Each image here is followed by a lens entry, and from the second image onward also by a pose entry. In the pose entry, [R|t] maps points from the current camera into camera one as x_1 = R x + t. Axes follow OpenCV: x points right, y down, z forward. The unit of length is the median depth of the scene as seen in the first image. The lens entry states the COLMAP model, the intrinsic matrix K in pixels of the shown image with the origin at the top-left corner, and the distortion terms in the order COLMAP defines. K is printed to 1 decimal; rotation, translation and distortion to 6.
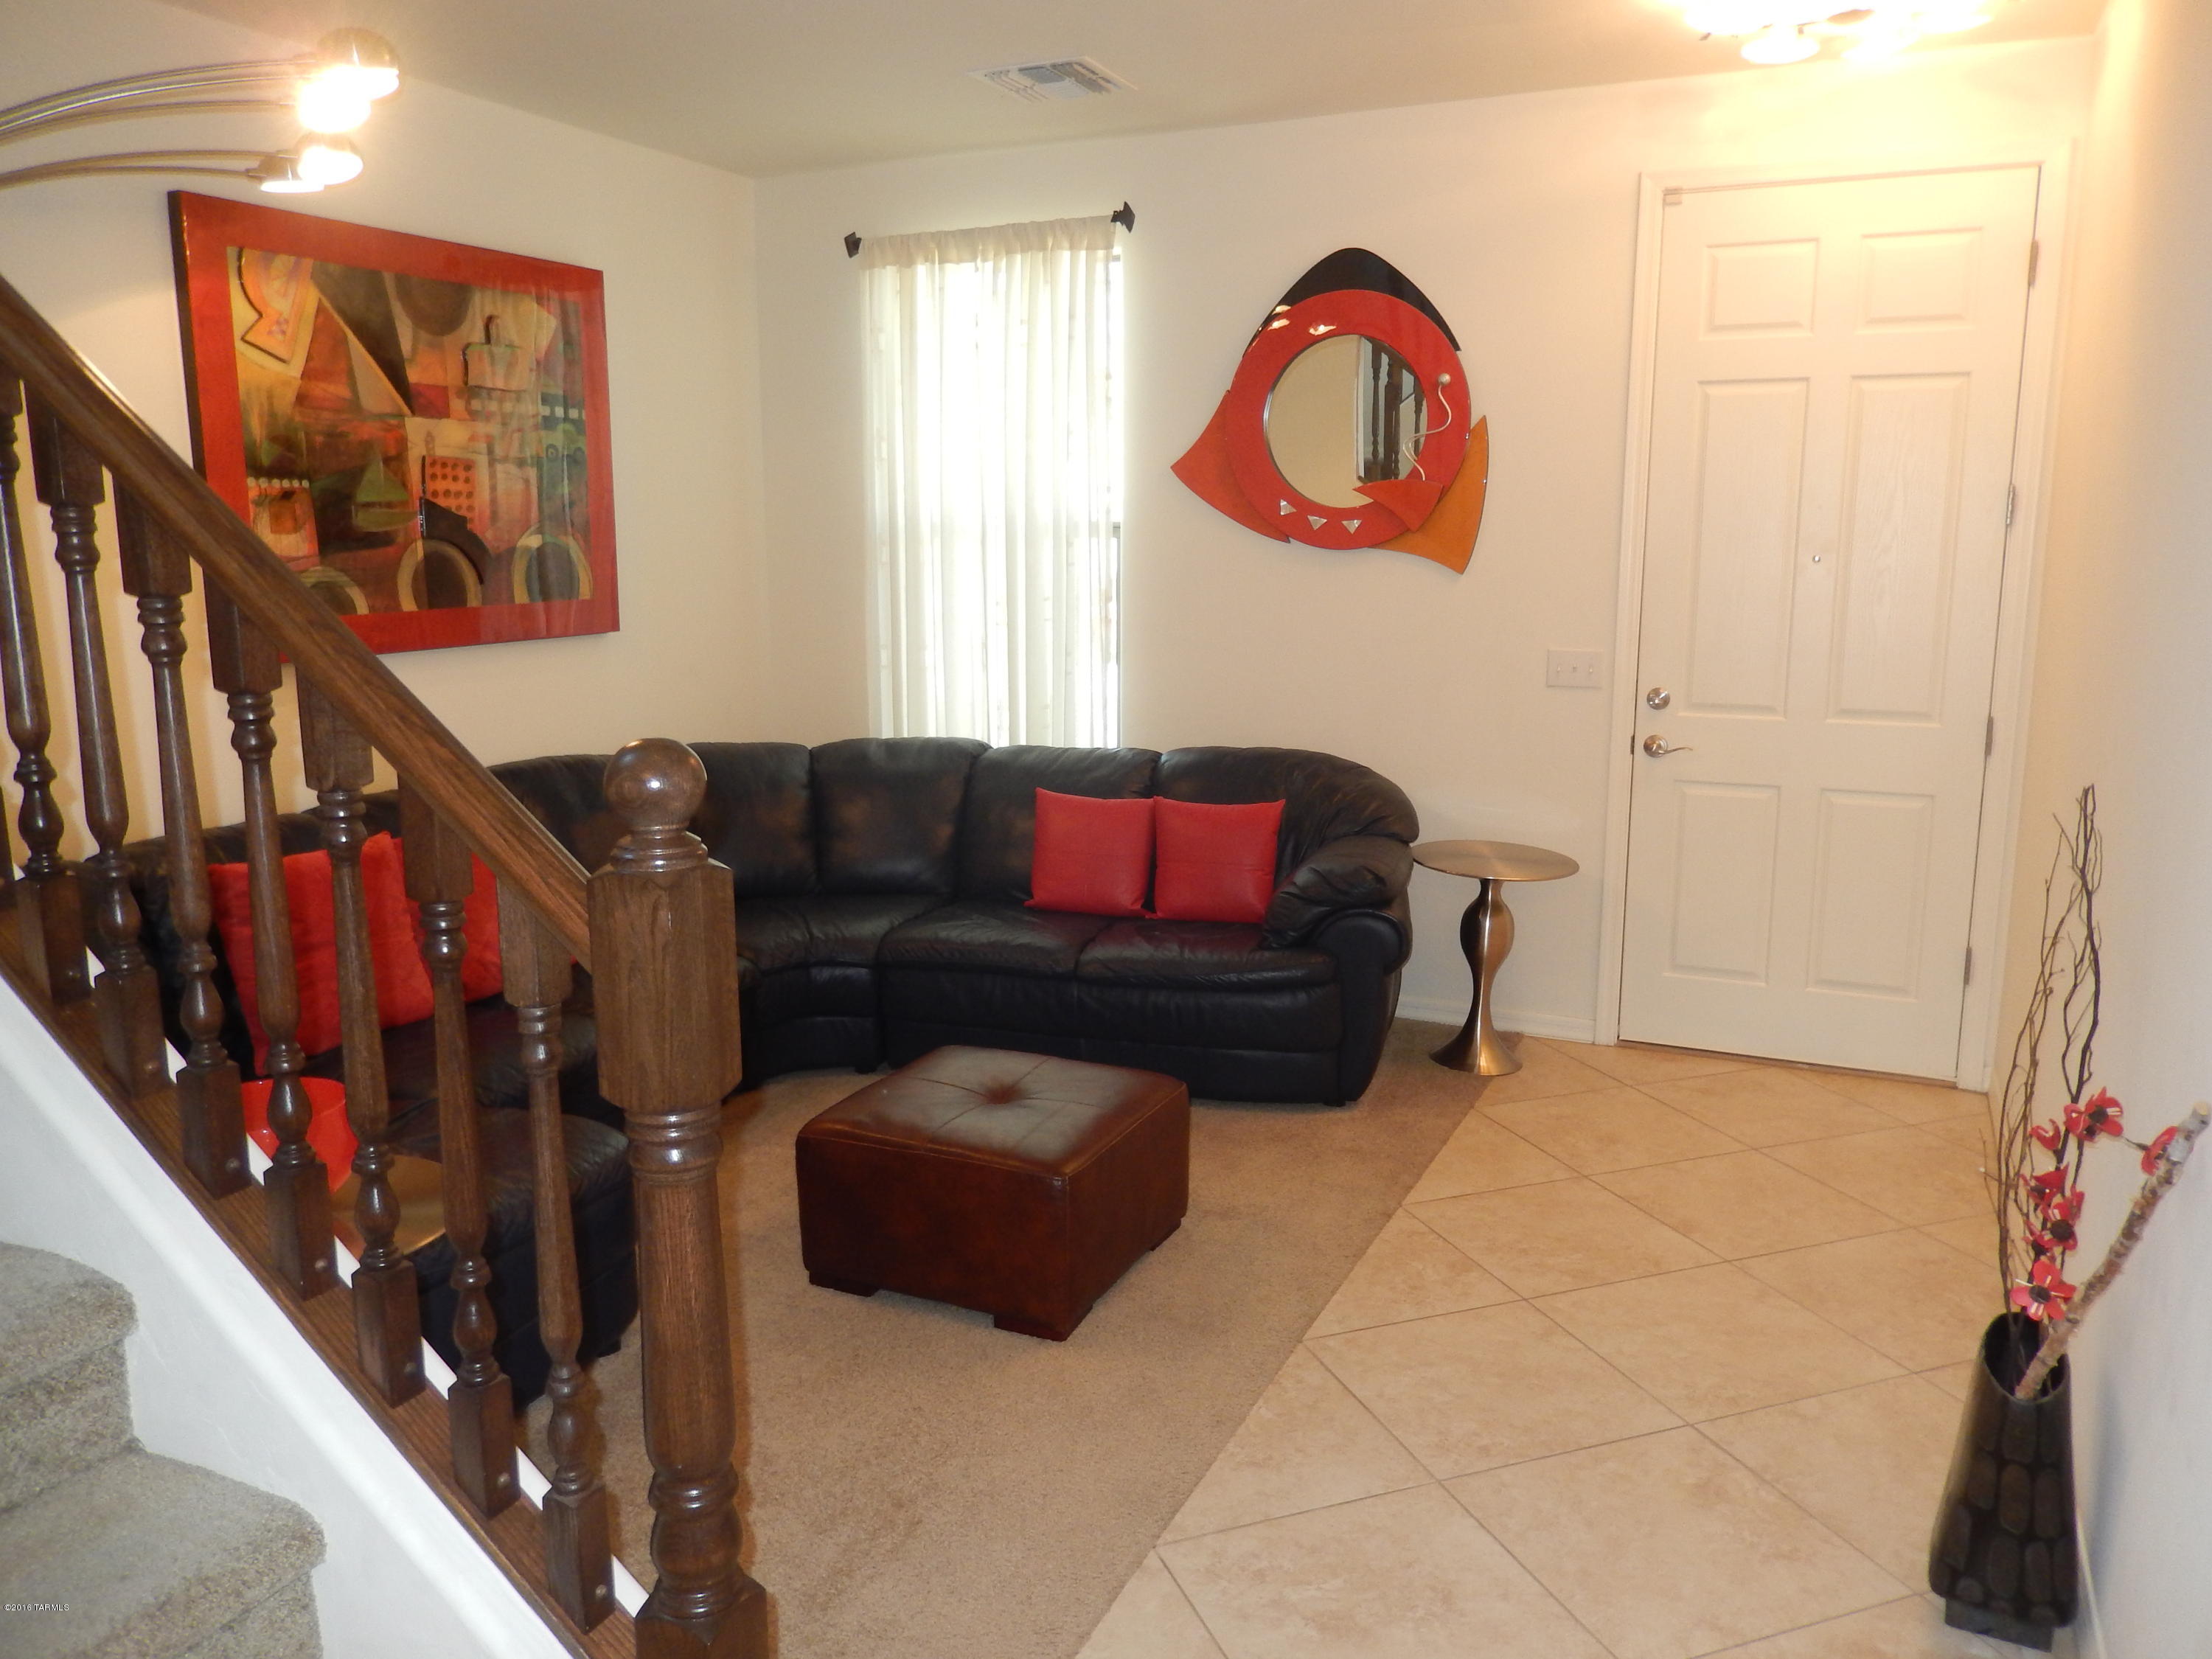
lens RADIAL K [[1648.8, 0, 1107.3], [0, 1648.8, 814.5], [0, 0, 1]] dist [-0.003062, -0.013243]
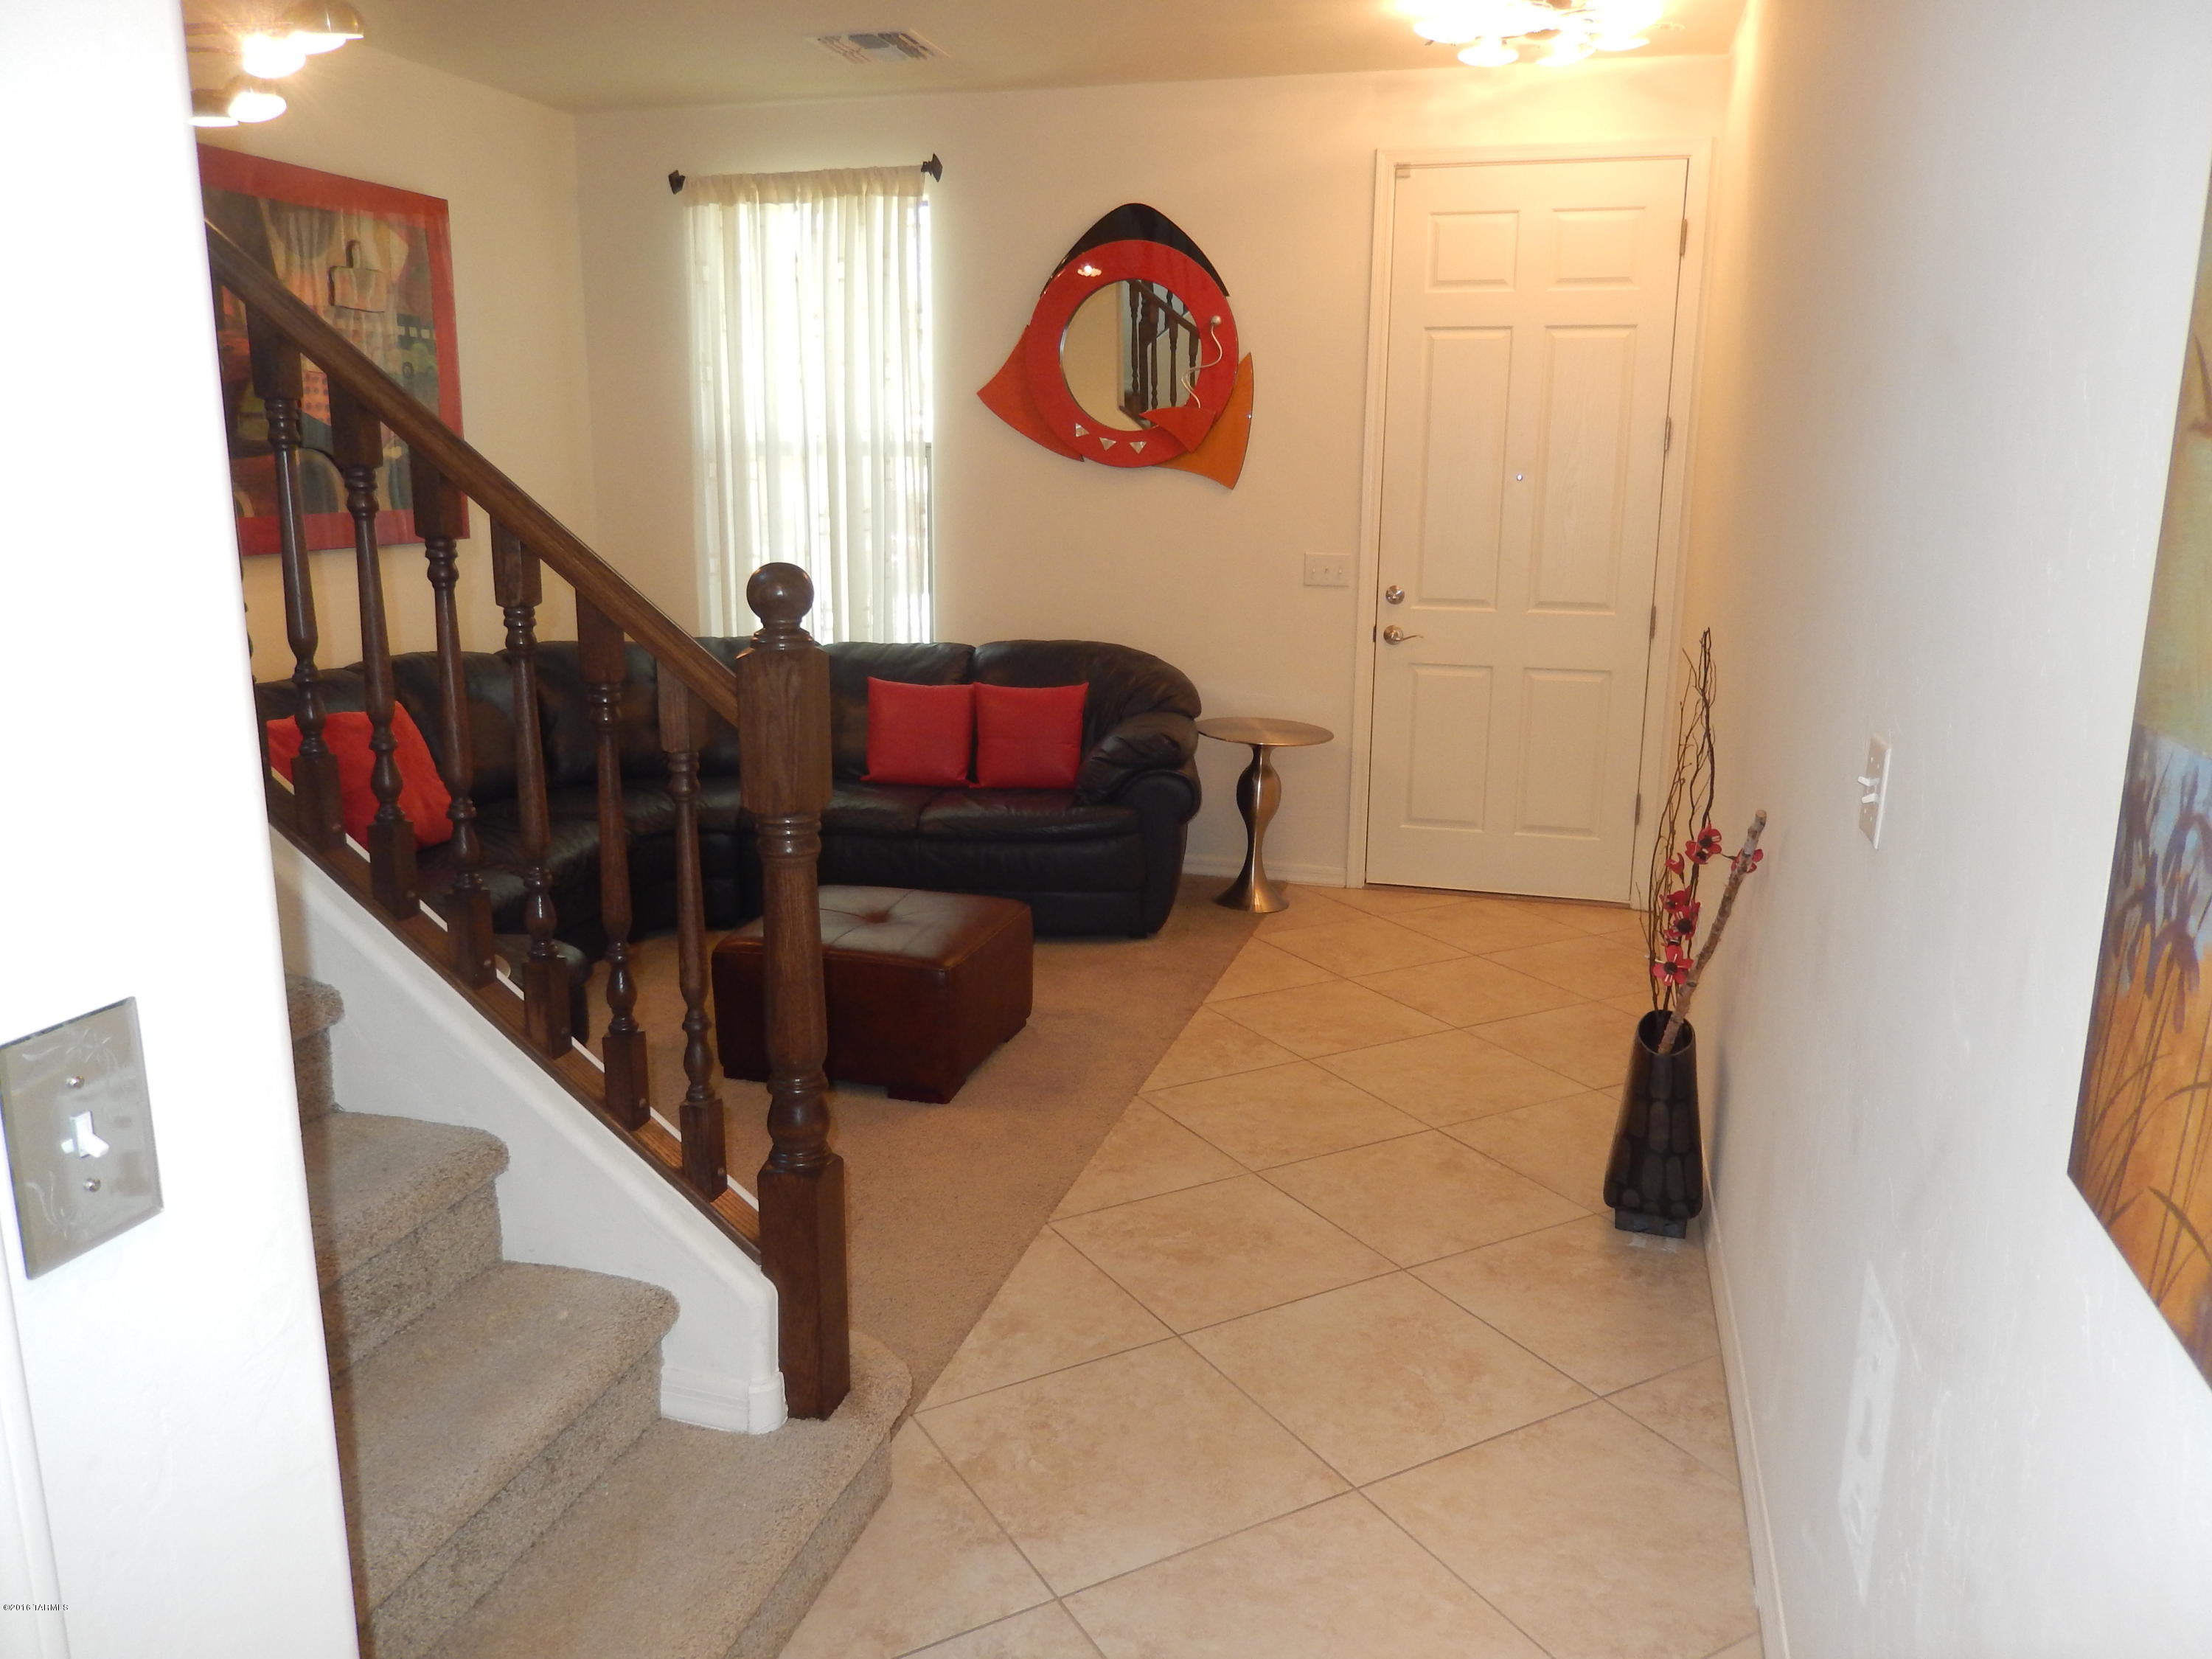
lens RADIAL K [[1648.8, 0, 1109.1], [0, 1648.8, 815.2], [0, 0, 1]] dist [-0.003062, -0.013243]
pose [[0.986676, -0.024327, 0.160867, -0.073719], [0.018075, 0.999028, 0.040216, 0.041591], [-0.161689, -0.036773, 0.986156, -0.168219]]
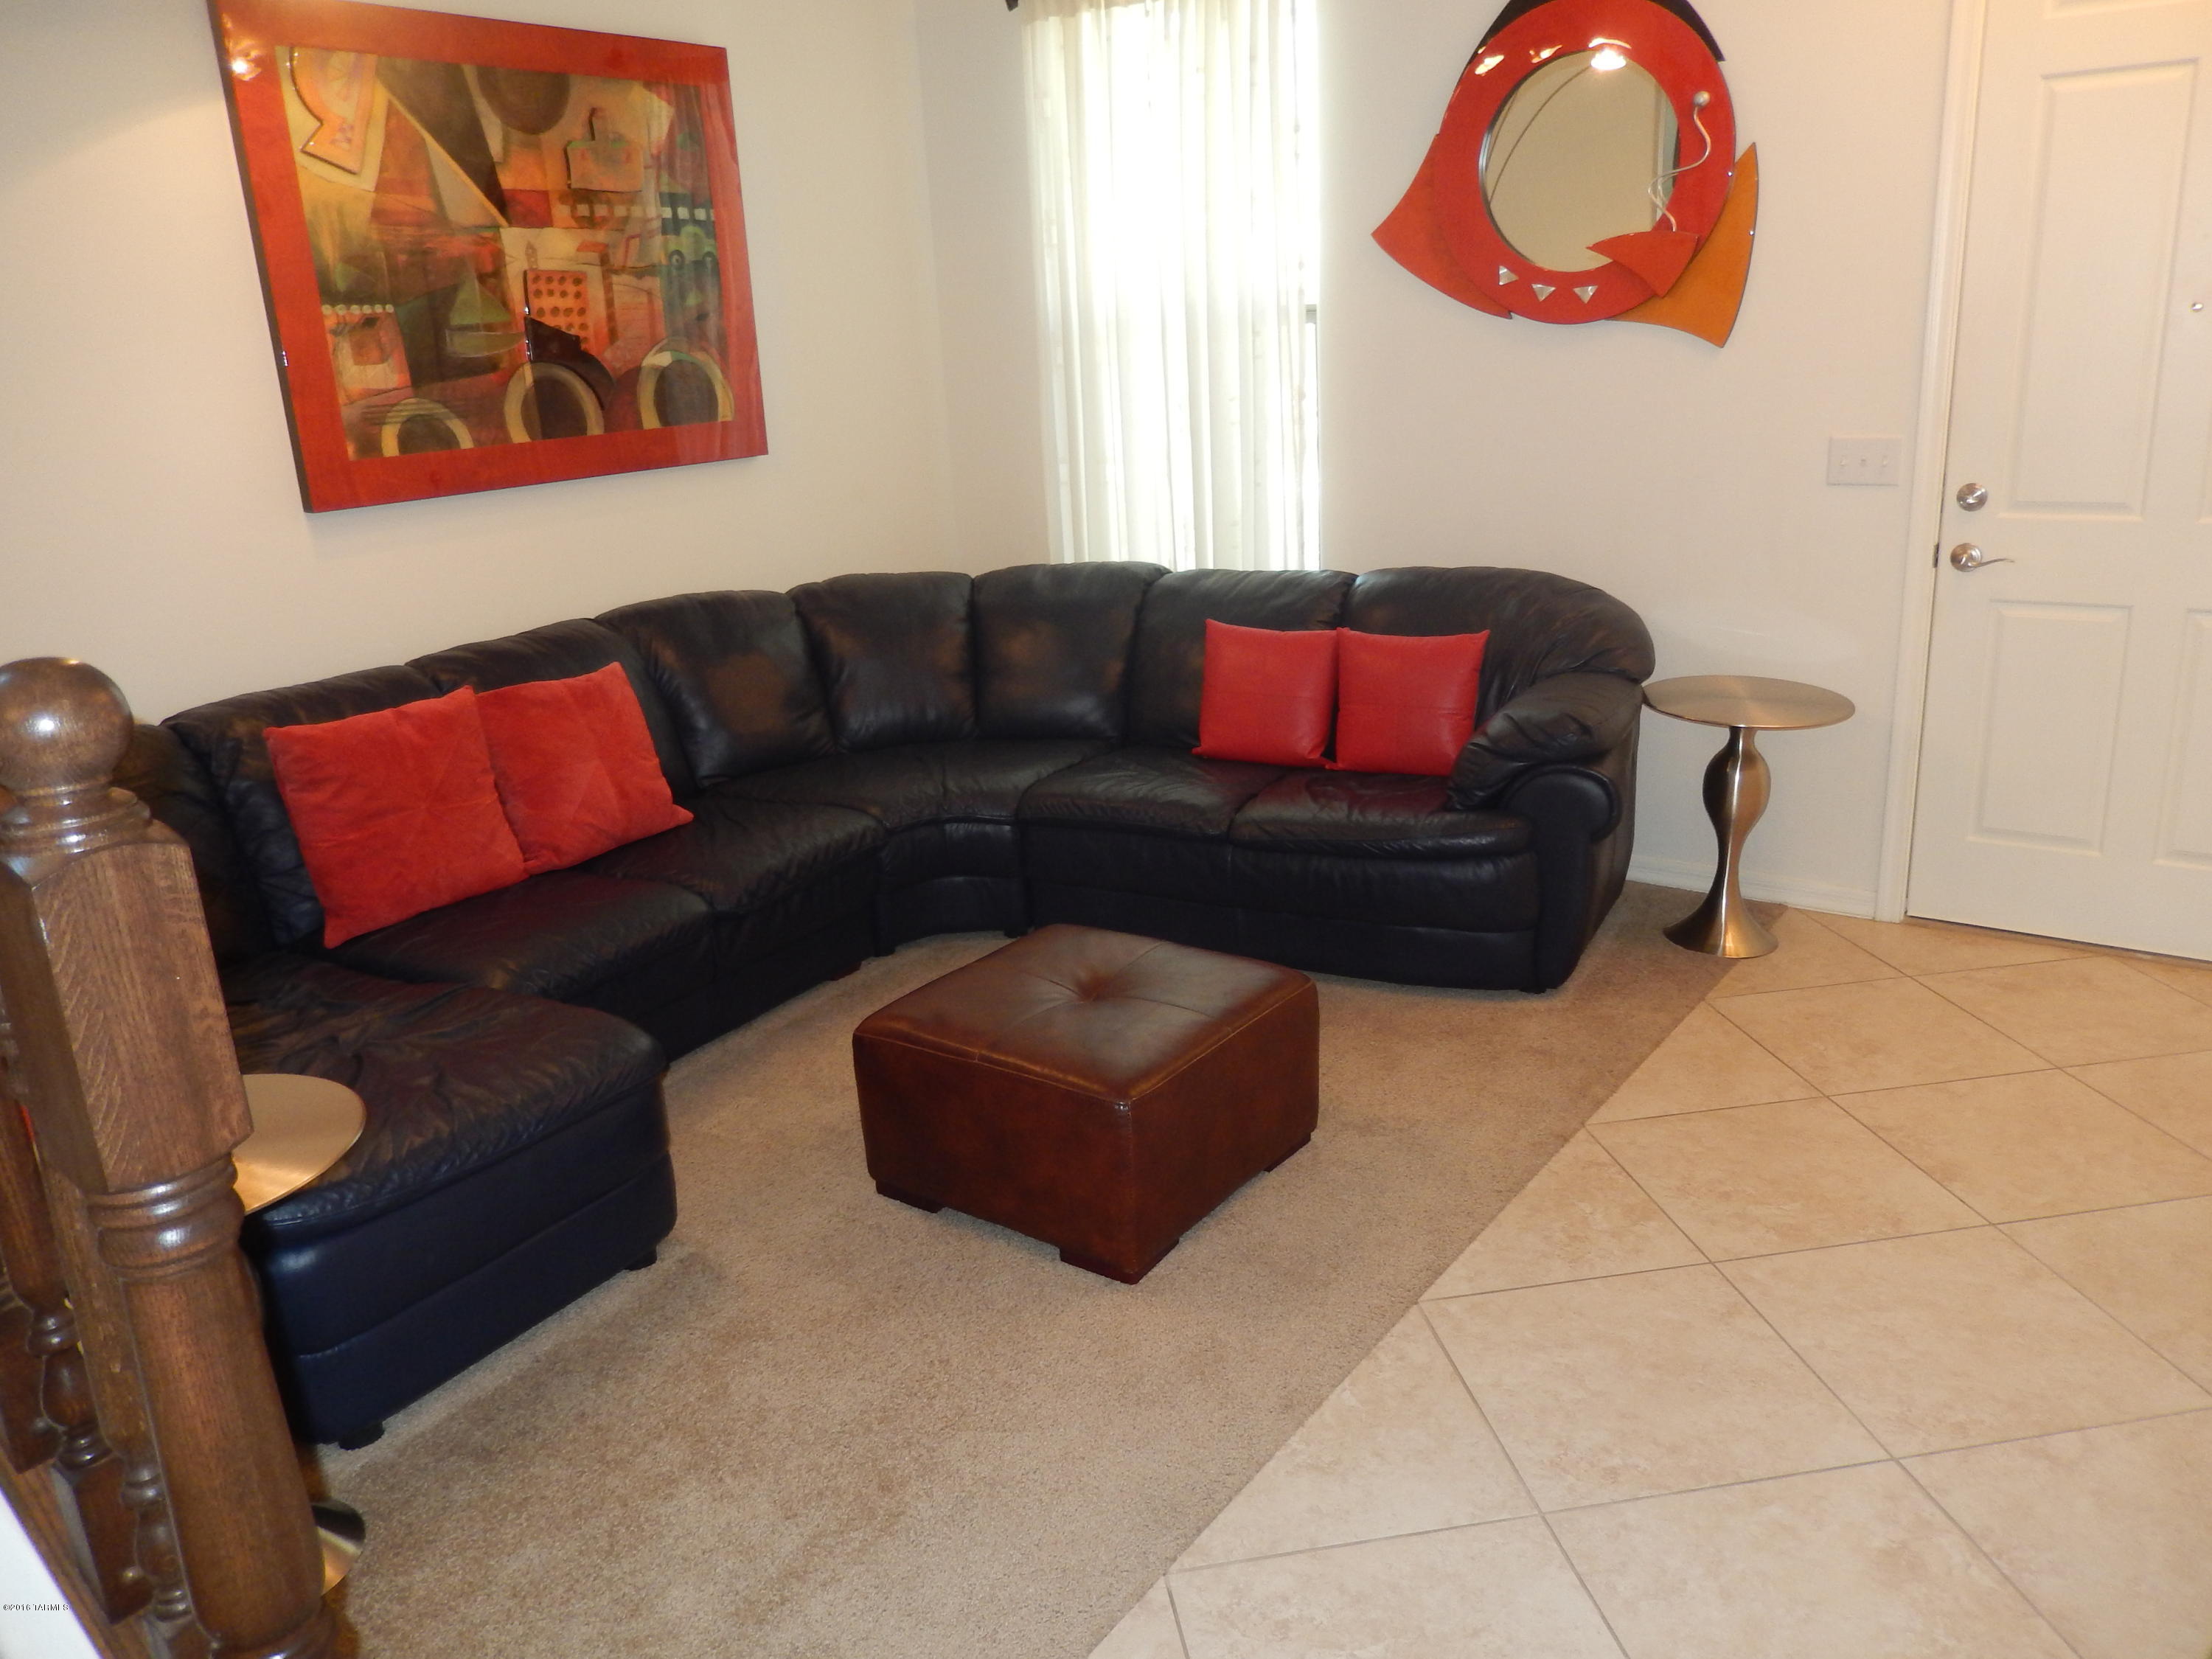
lens RADIAL K [[1648.8, 0, 1109.3], [0, 1648.8, 815.7], [0, 0, 1]] dist [-0.003062, -0.013243]
pose [[0.979359, 0.008778, -0.201938, 0.097271], [0.015181, 0.993040, 0.116793, -0.018021], [0.201558, -0.117448, 0.972410, 0.138685]]
